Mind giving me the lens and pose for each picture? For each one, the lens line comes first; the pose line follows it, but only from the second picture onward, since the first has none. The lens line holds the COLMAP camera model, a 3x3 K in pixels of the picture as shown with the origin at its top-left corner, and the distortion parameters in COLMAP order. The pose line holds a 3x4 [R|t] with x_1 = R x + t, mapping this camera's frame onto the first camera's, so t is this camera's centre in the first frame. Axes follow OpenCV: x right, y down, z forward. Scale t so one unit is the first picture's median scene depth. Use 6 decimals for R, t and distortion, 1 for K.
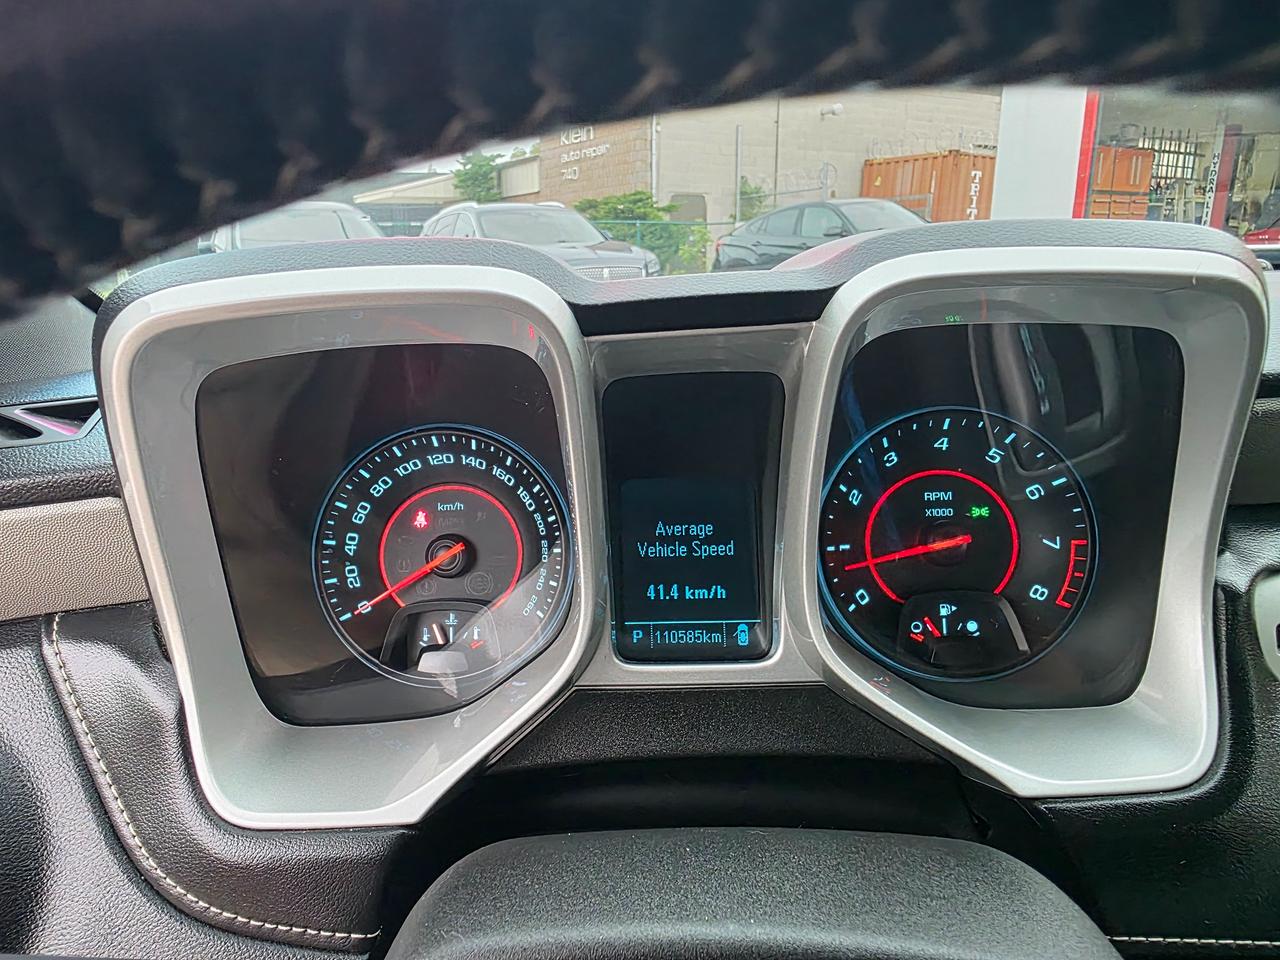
lens RADIAL K [[880.3, 0, 592.0], [0, 880.3, 502.1], [0, 0, 1]] dist [0.005513, 0.000432]
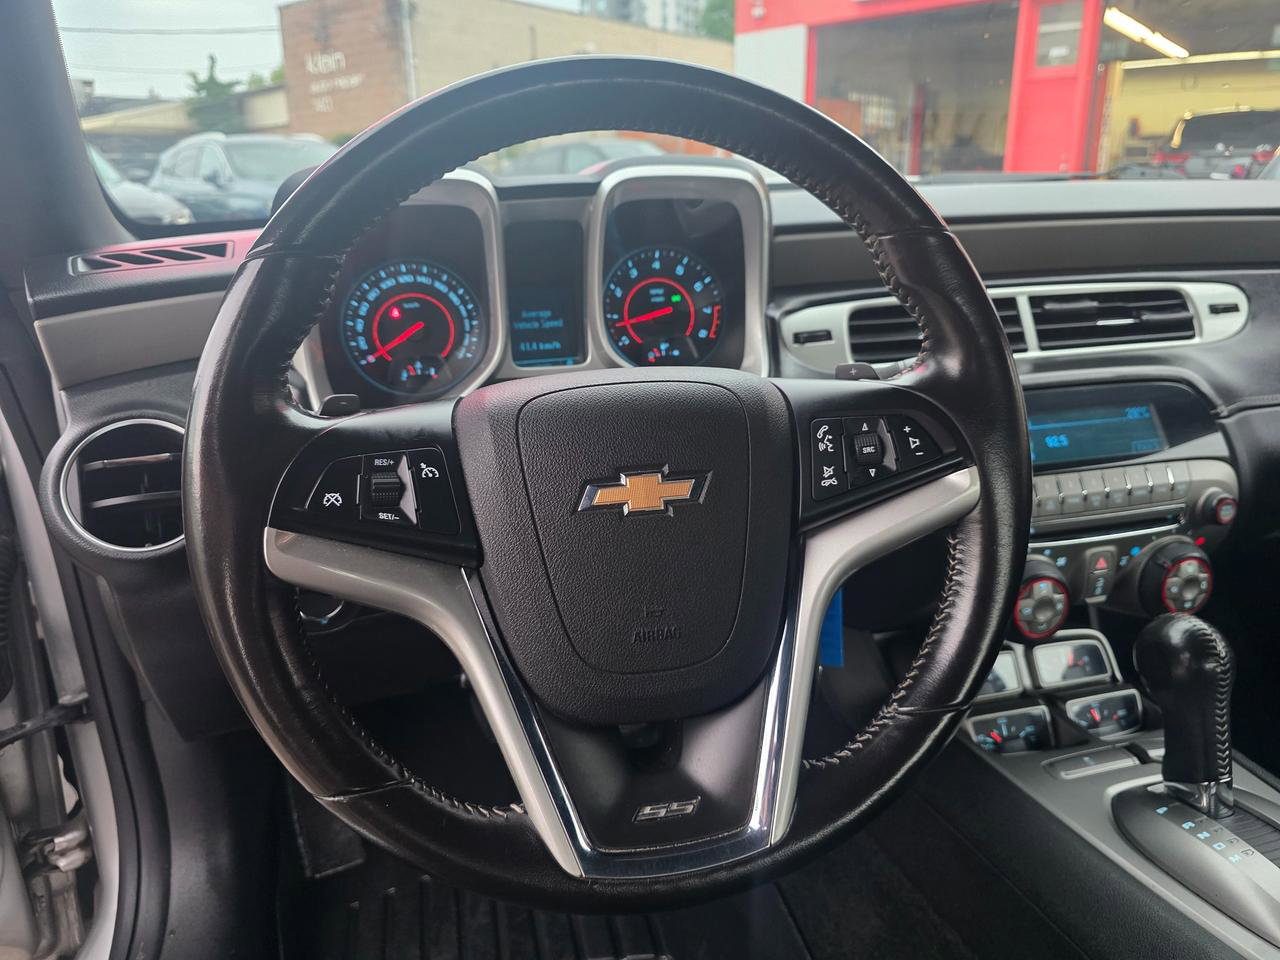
lens RADIAL K [[861.9, 0, 650.1], [0, 861.9, 475.7], [0, 0, 1]] dist [0.046711, -0.057102]
pose [[0.949903, -0.087429, 0.300066, -0.272232], [0.075620, 0.995844, 0.050767, 0.321408], [-0.303257, -0.025532, 0.952567, -0.949586]]
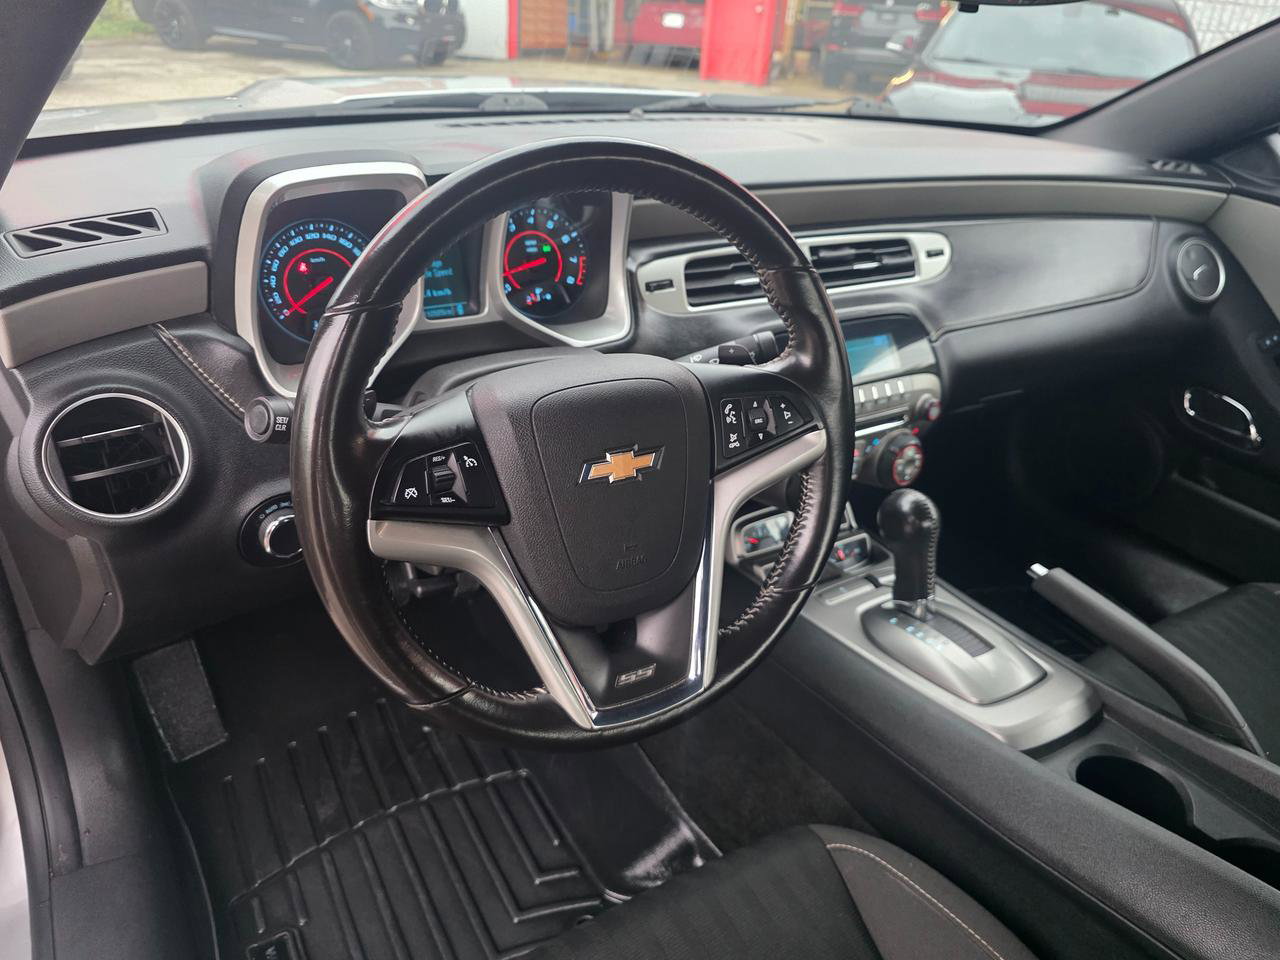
lens RADIAL K [[858.1, 0, 650.9], [0, 858.1, 455.9], [0, 0, 1]] dist [0.050872, -0.058770]
pose [[0.801463, -0.191809, 0.566451, -0.787750], [0.059749, 0.968114, 0.243281, 0.003727], [-0.595053, -0.161136, 0.787367, -1.140947]]
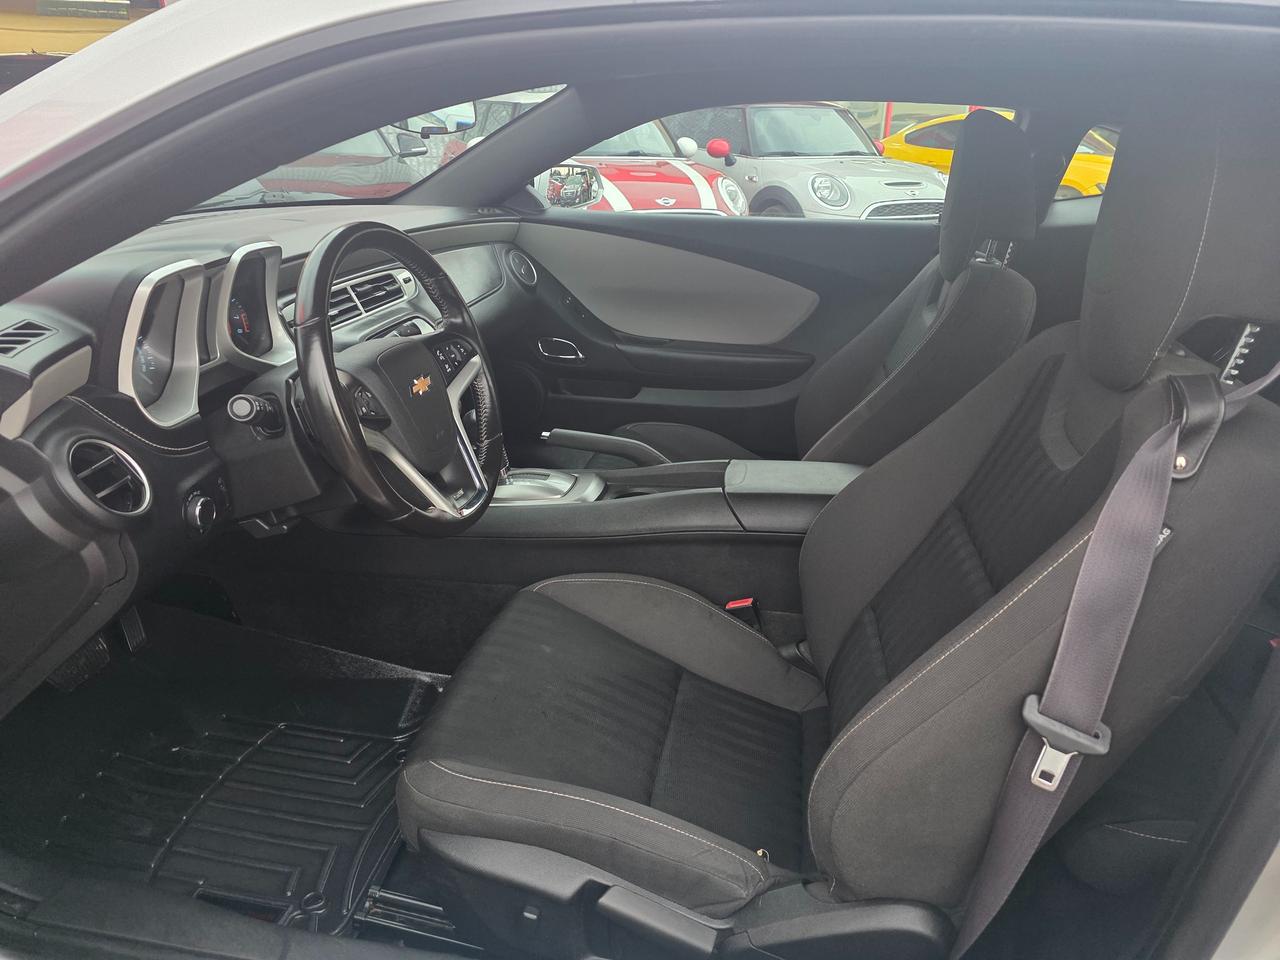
lens RADIAL K [[868.3, 0, 632.4], [0, 868.3, 477.0], [0, 0, 1]] dist [0.052338, -0.050558]
pose [[0.109044, -0.337117, 0.935126, -2.875225], [0.235217, 0.922770, 0.305234, -0.065215], [-0.965807, 0.186673, 0.179919, -1.089638]]
